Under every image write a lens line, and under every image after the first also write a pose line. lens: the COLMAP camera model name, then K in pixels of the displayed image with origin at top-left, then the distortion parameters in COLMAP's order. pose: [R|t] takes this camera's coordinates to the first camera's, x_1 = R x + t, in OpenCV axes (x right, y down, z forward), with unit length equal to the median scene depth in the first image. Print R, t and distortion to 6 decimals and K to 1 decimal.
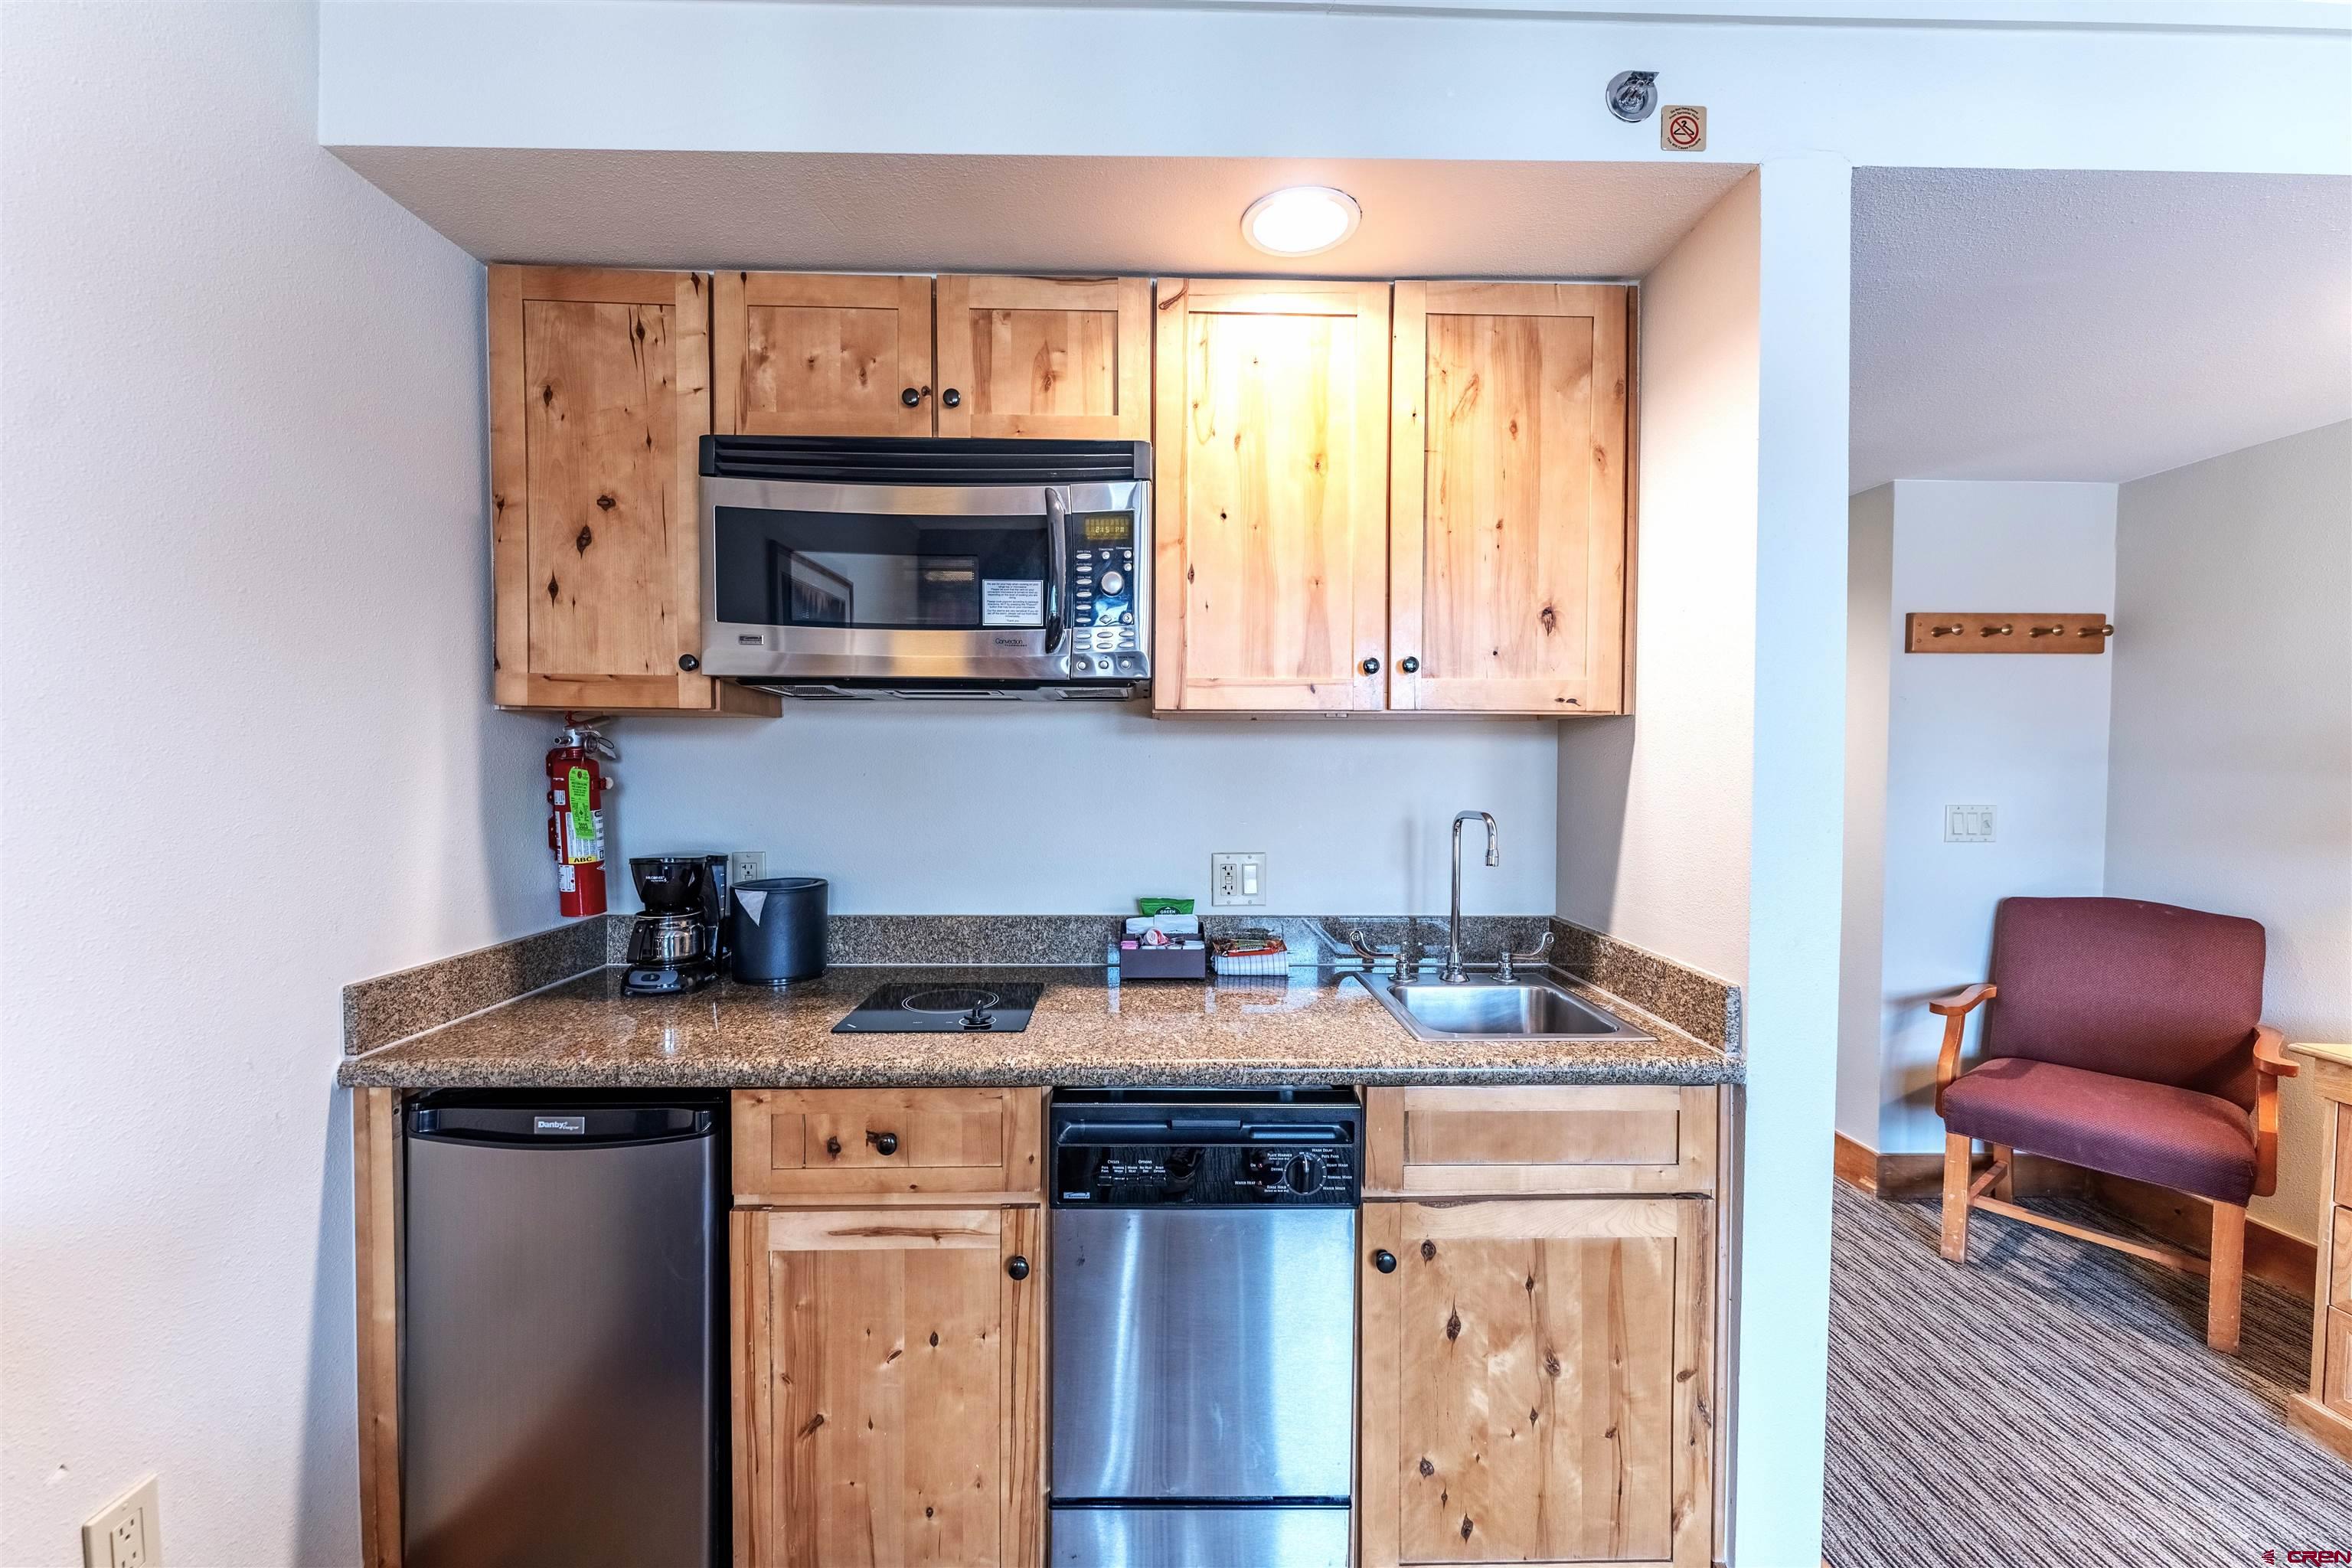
lens RADIAL K [[935.0, 0, 1168.2], [0, 935.0, 784.0], [0, 0, 1]] dist [0.000680, -0.000440]
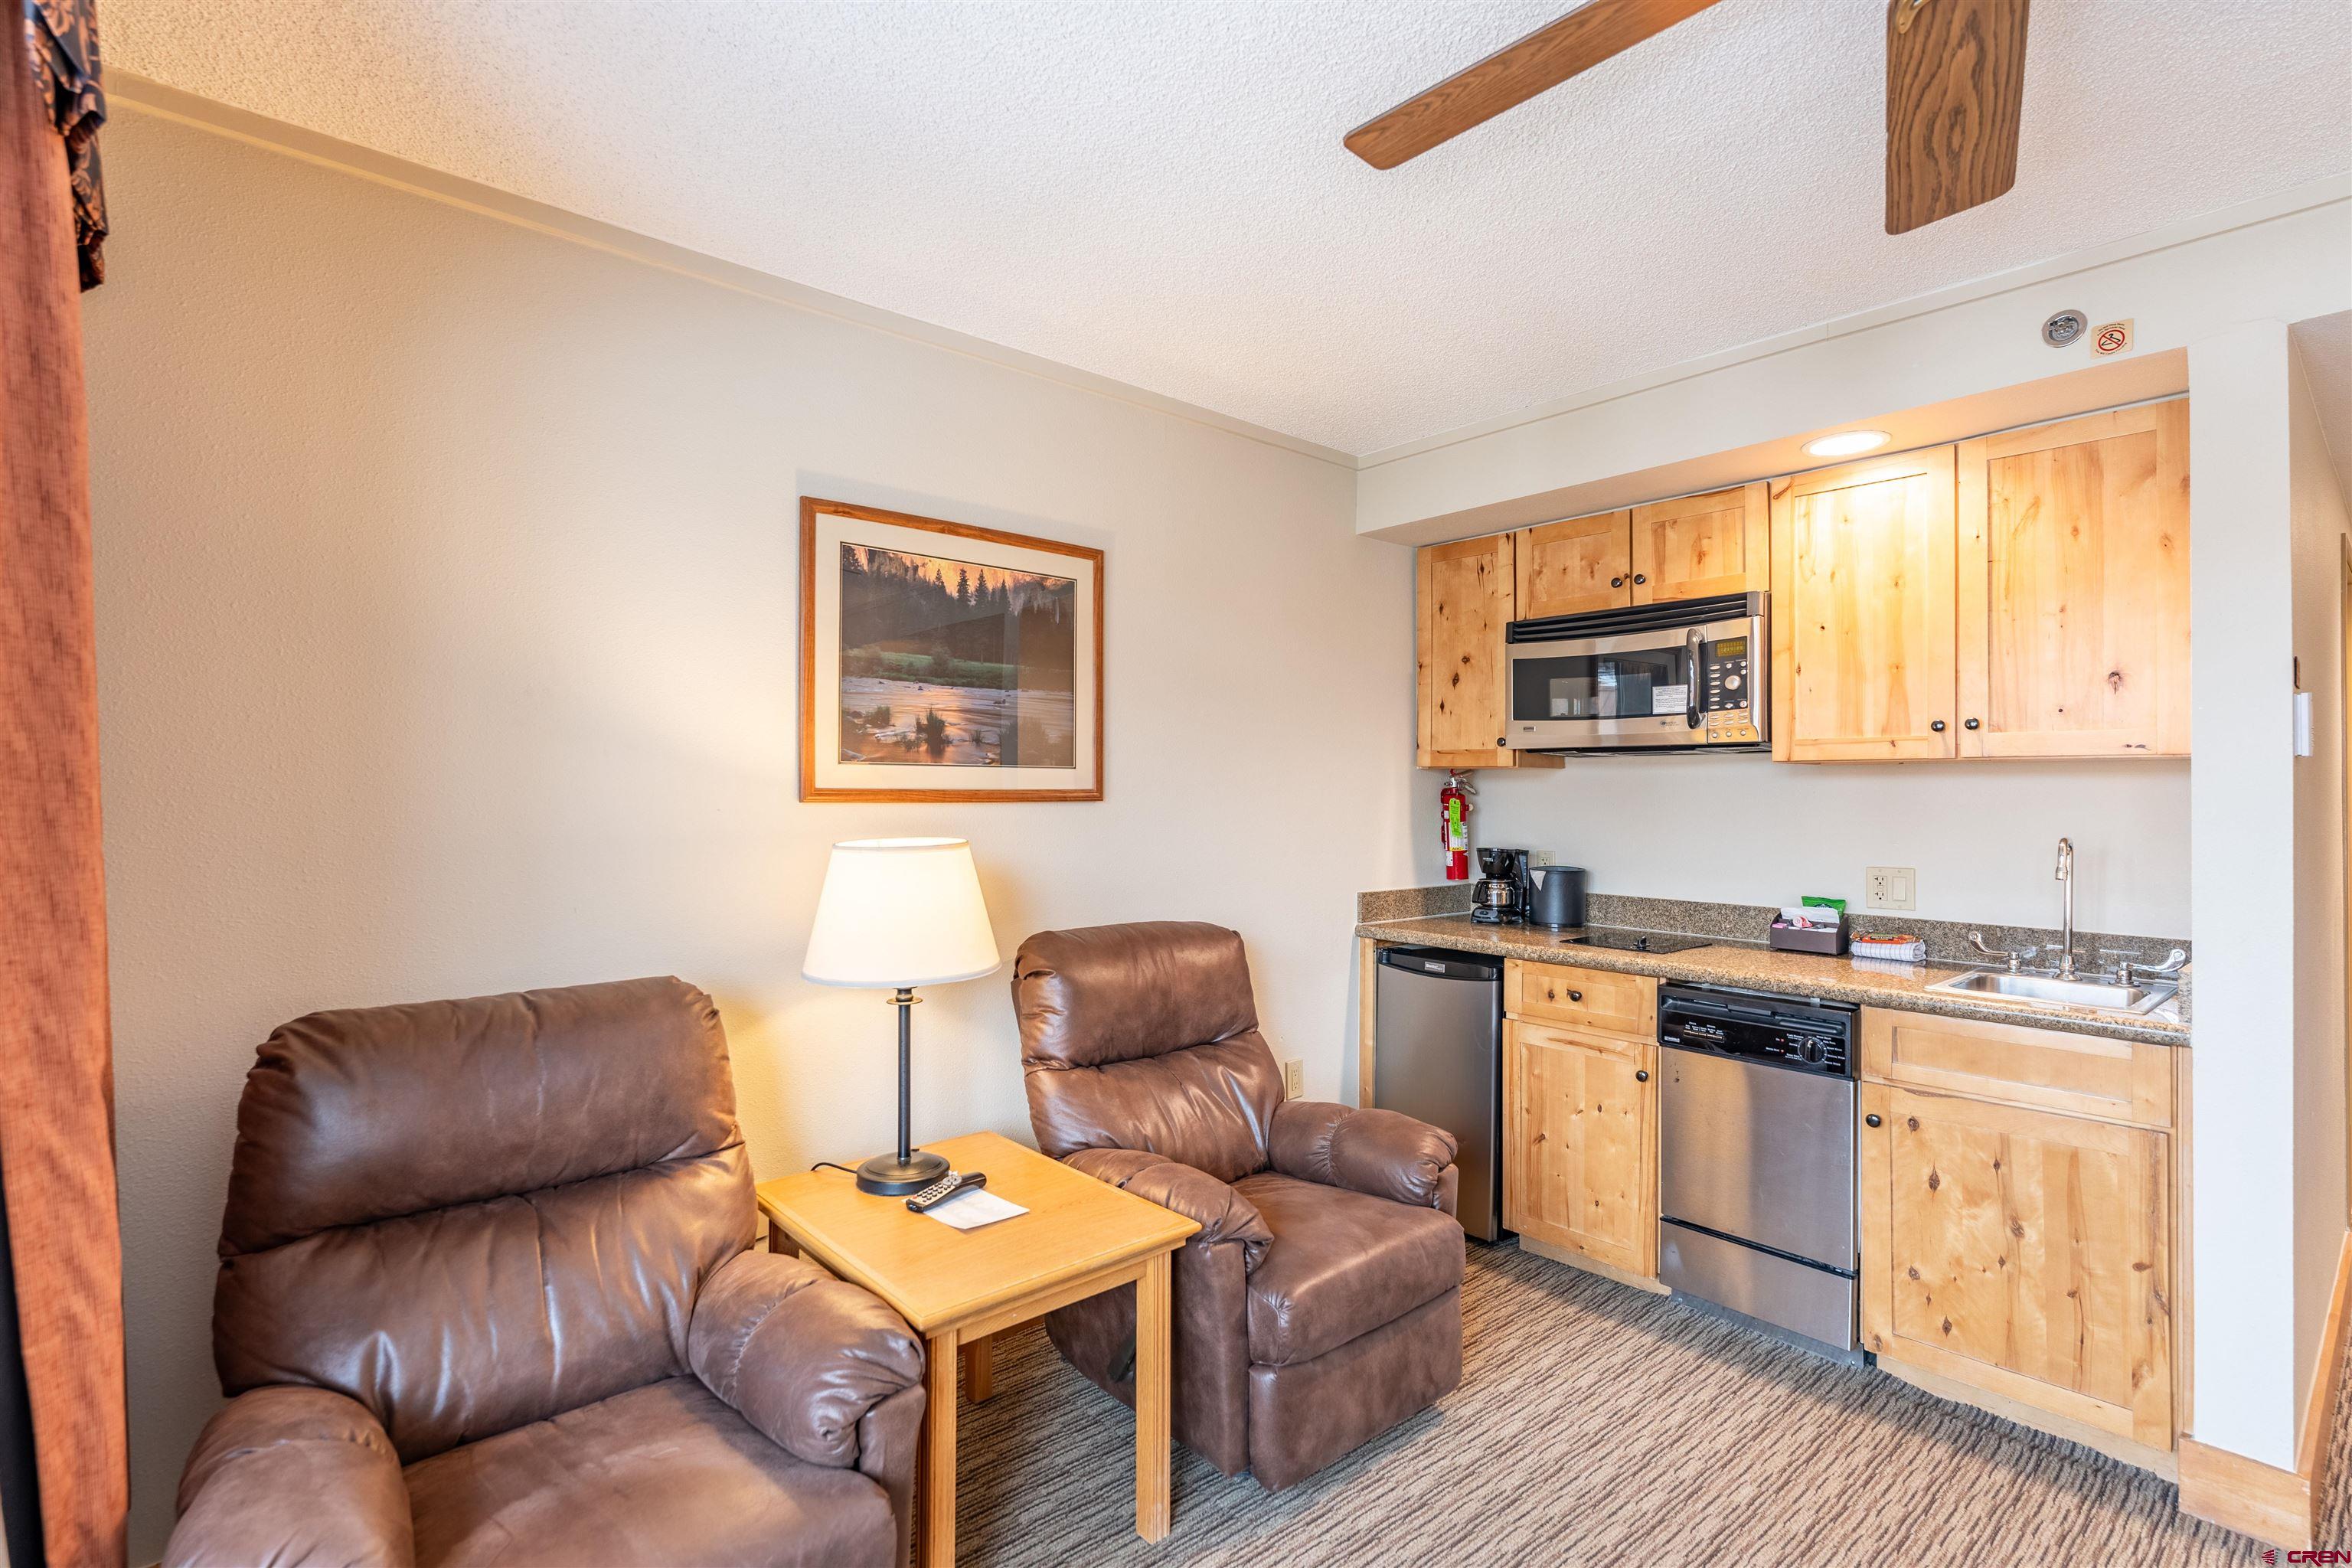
lens RADIAL K [[1112.3, 0, 1176.0], [0, 1112.3, 784.0], [0, 0, 1]] dist [-0.001208, -0.000188]
pose [[0.642392, -0.005817, -0.766354, 0.773553], [-0.021801, 0.999428, -0.025860, 0.025189], [0.766066, 0.033319, 0.641897, -0.921818]]
